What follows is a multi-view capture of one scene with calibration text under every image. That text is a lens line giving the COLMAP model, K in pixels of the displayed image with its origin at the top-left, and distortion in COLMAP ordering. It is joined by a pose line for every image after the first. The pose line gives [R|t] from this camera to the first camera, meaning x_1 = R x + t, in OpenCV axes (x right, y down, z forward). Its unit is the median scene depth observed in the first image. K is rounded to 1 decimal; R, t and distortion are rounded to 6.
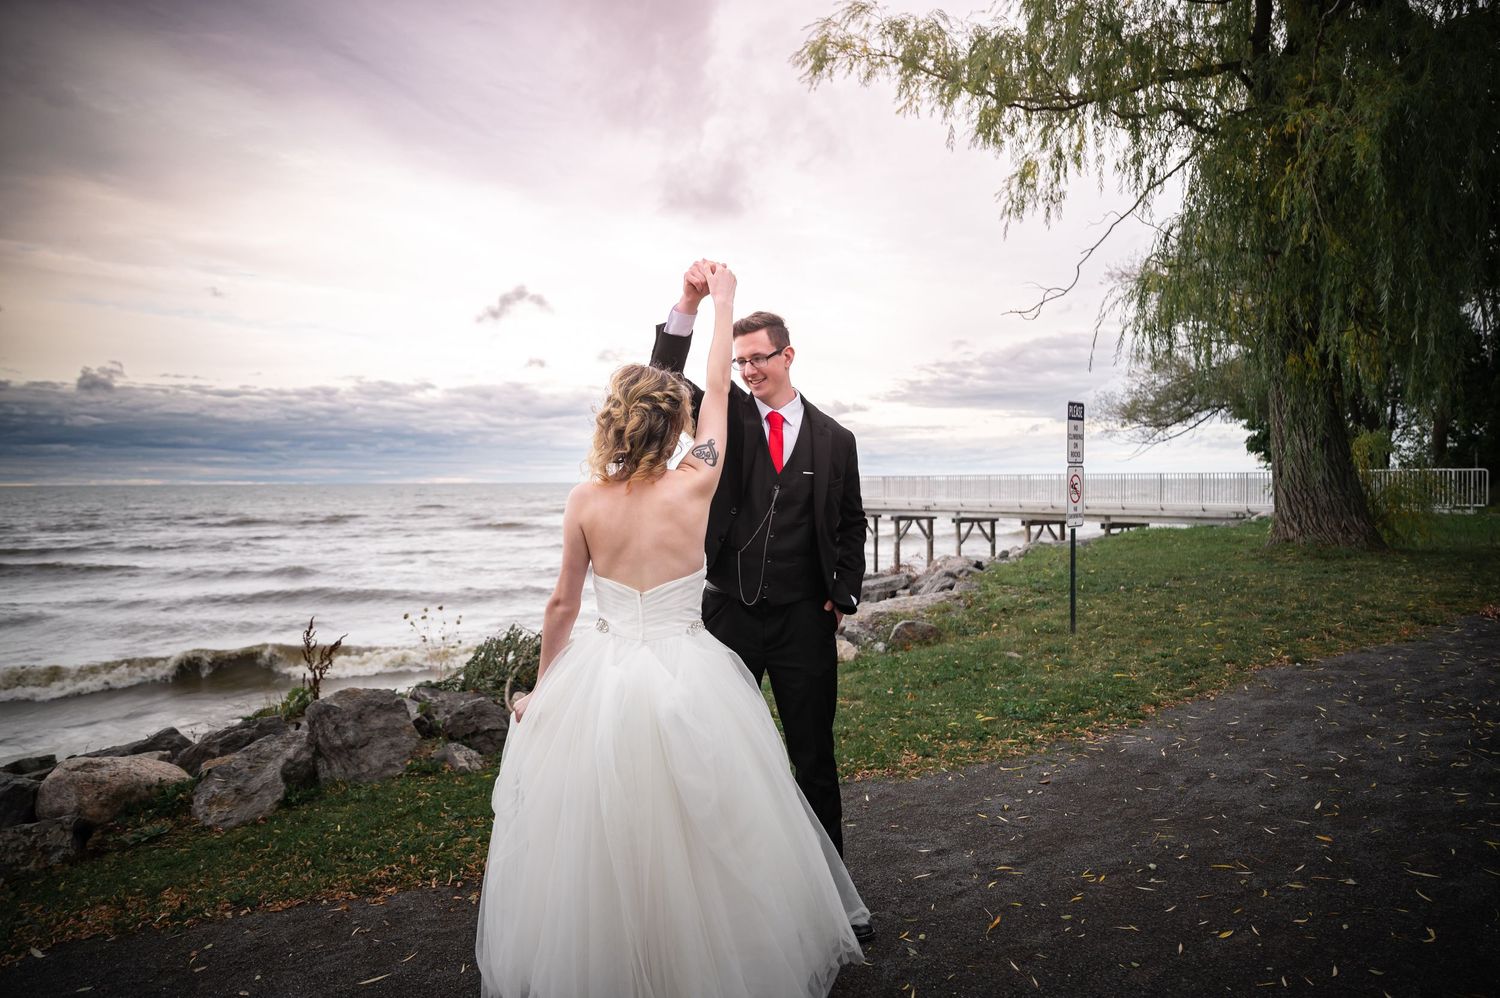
lens RADIAL K [[1025.9, 0, 750.0], [0, 1025.9, 499.0], [0, 0, 1]] dist [-0.002297, -0.000973]
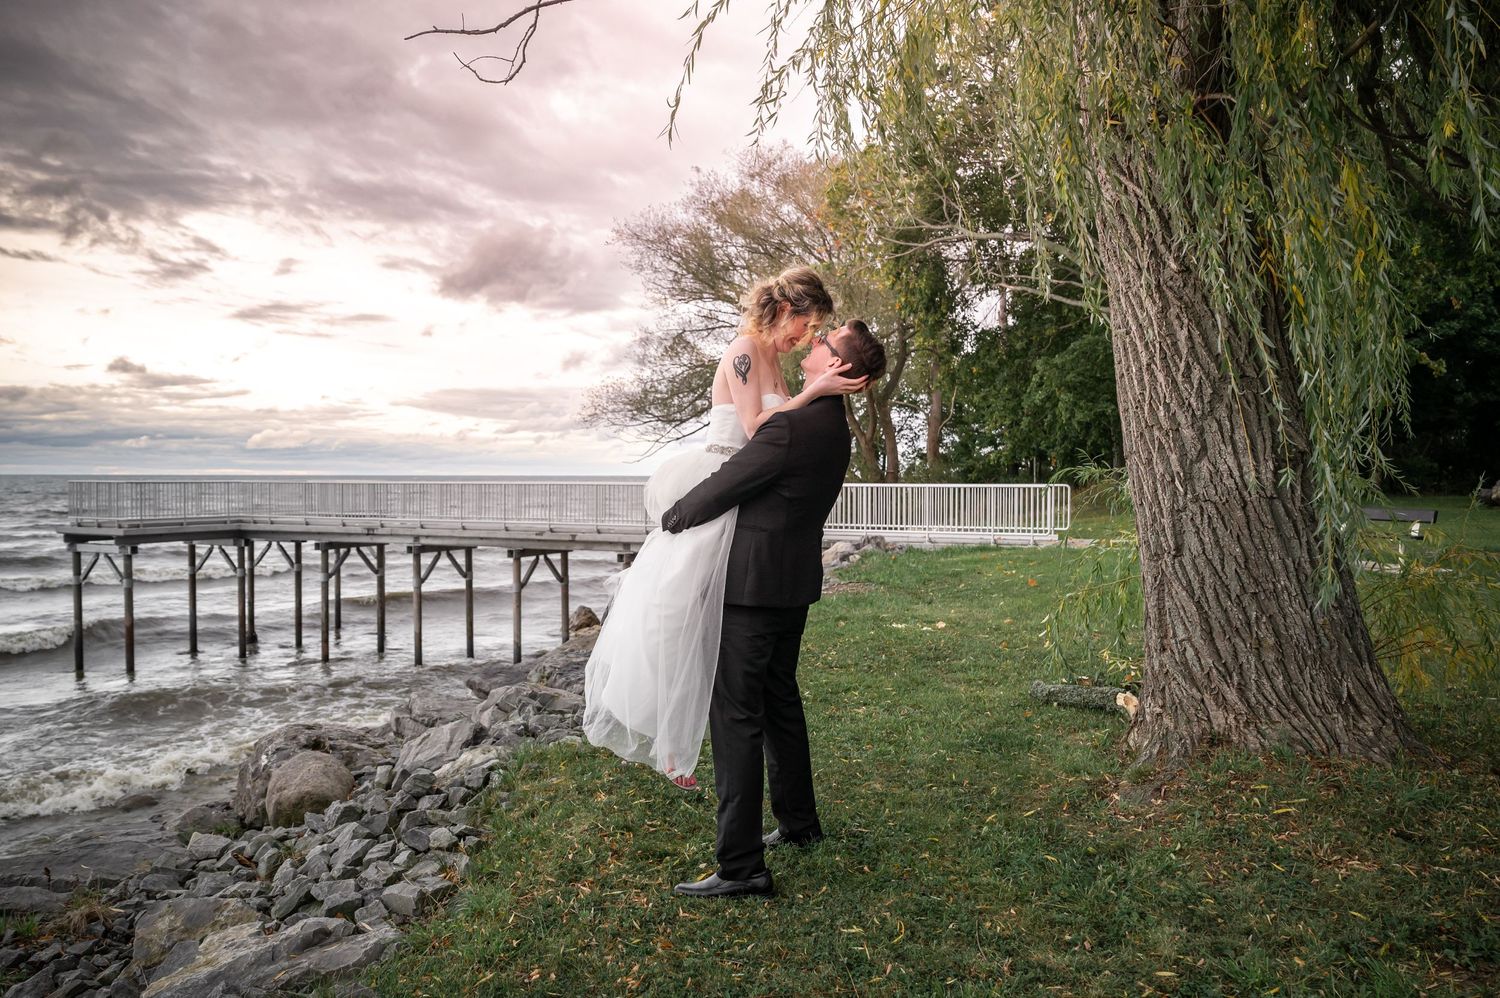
lens RADIAL K [[1025.9, 0, 750.0], [0, 1025.9, 499.0], [0, 0, 1]] dist [-0.002297, -0.000973]
pose [[0.886239, -0.004327, 0.463209, 0.082856], [0.001239, 0.999975, 0.006971, -0.017215], [-0.463227, -0.005604, 0.886222, 0.288801]]
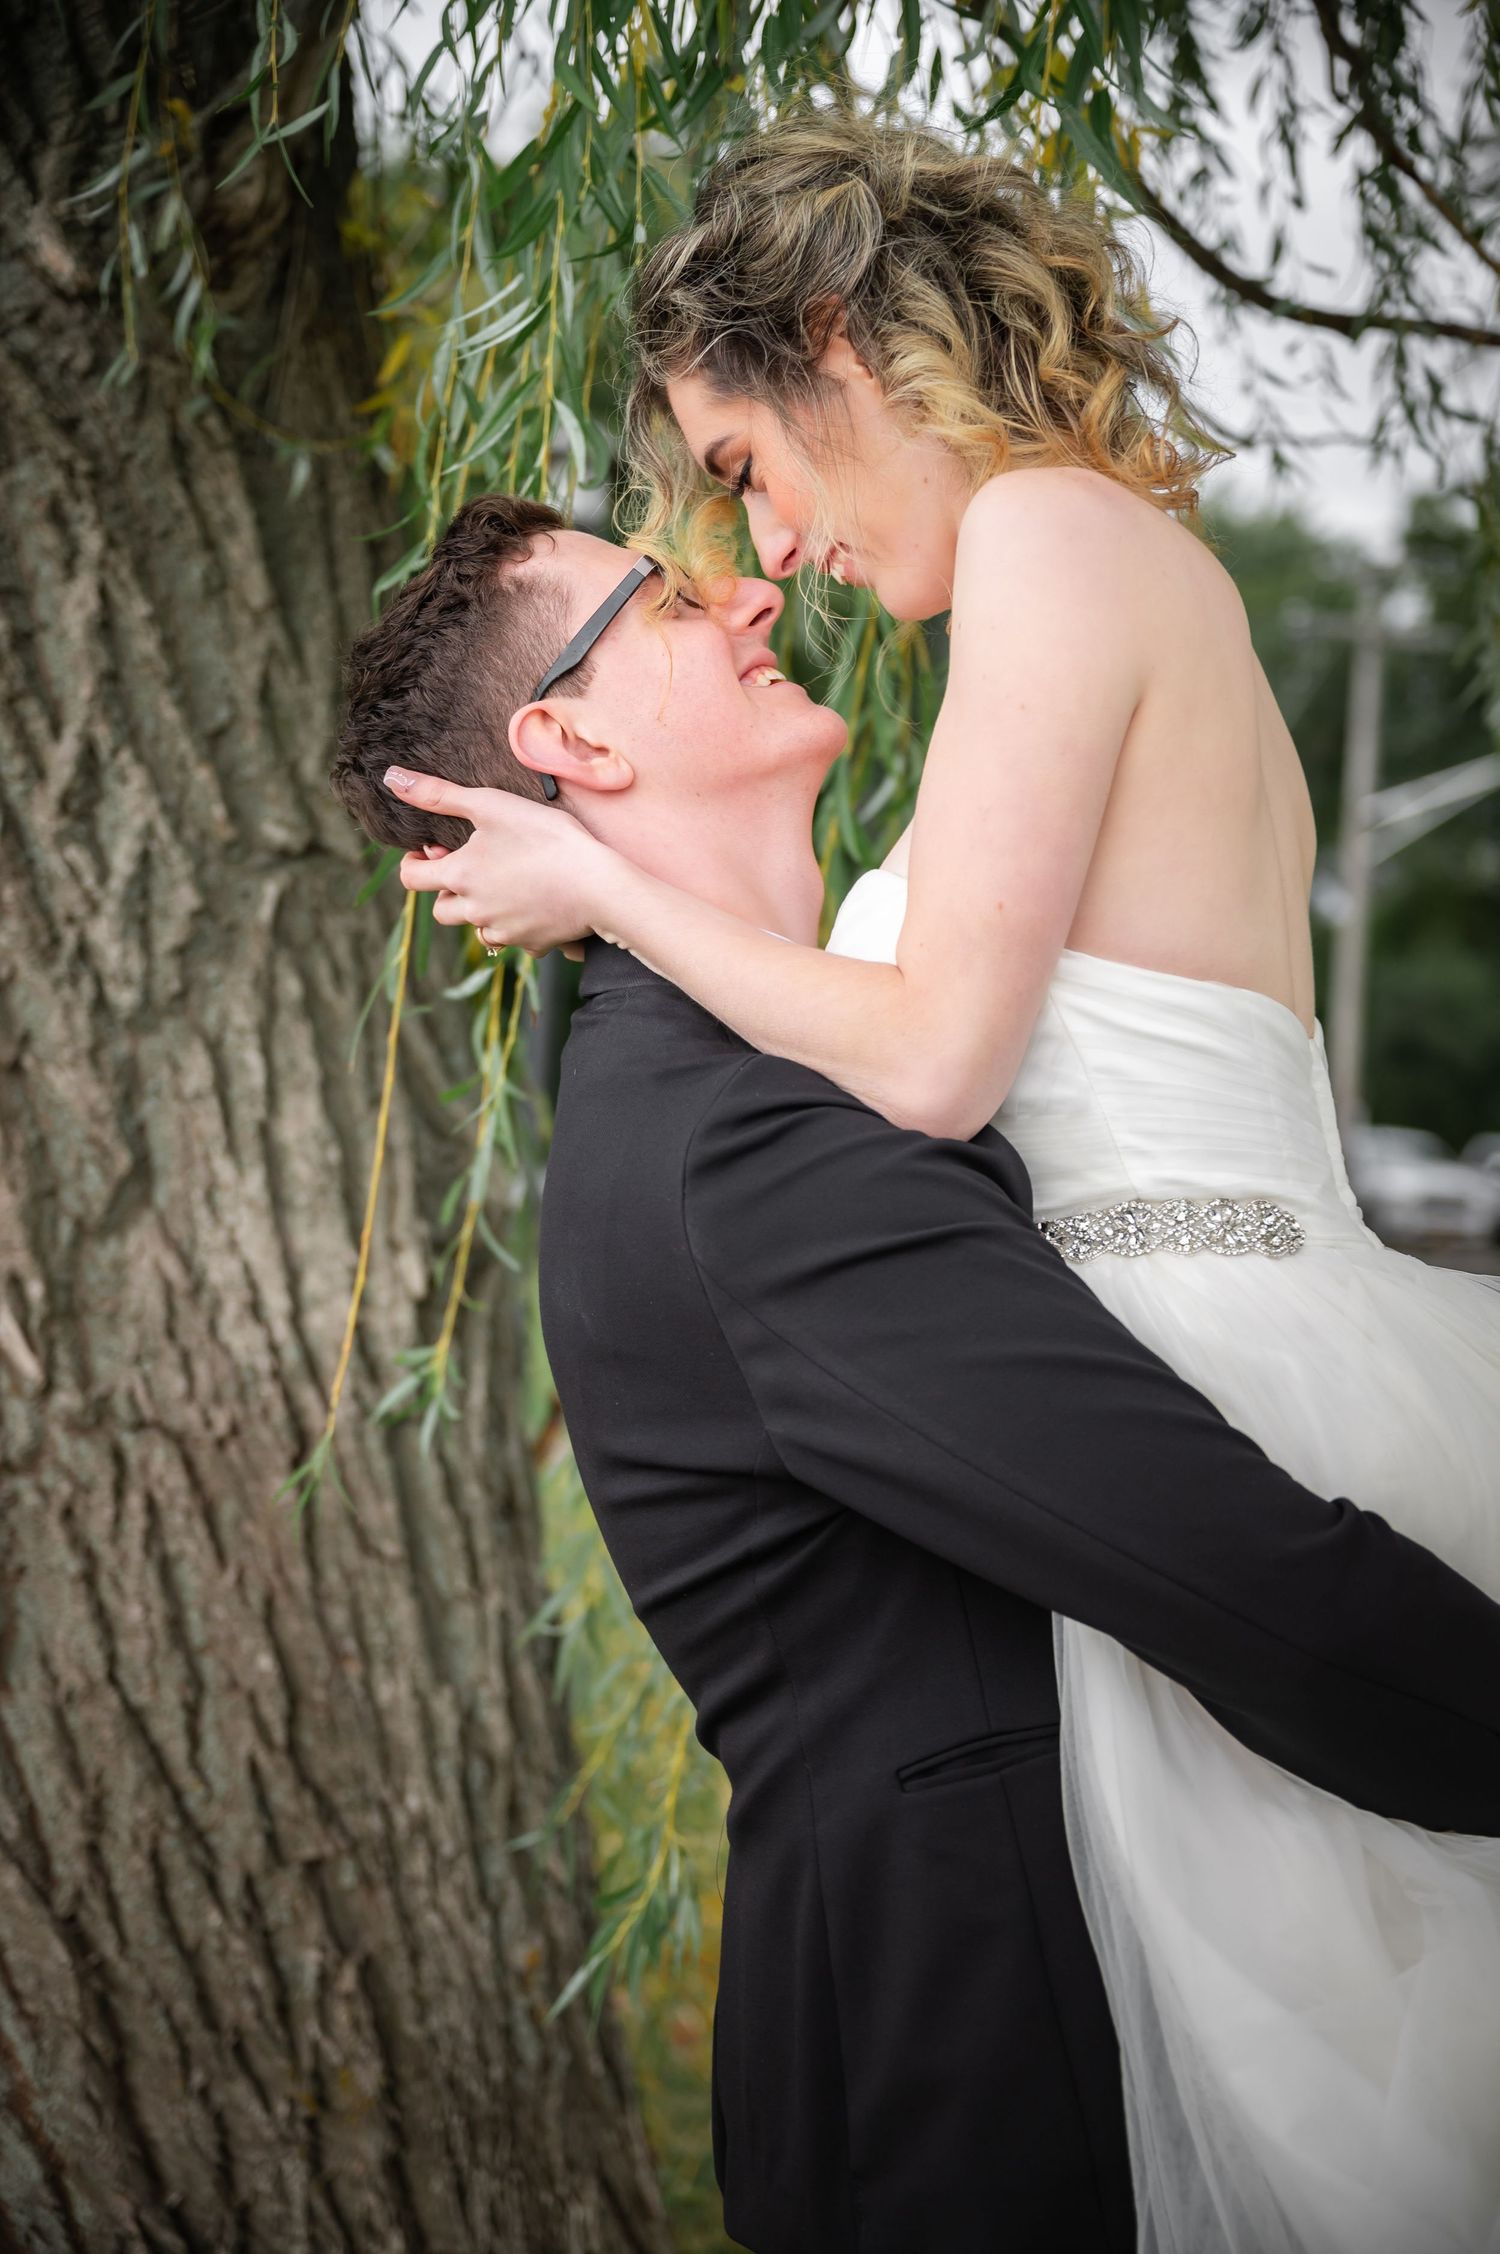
lens RADIAL K [[3686.7, 0, 750.0], [0, 3686.7, 1127.0], [0, 0, 1]] dist [0.012299, -0.030097]
pose [[0.206558, 0.028847, 0.978009, 0.104196], [-0.064823, 0.997773, -0.015739, -0.023750], [-0.976285, -0.060147, 0.207967, 0.345550]]
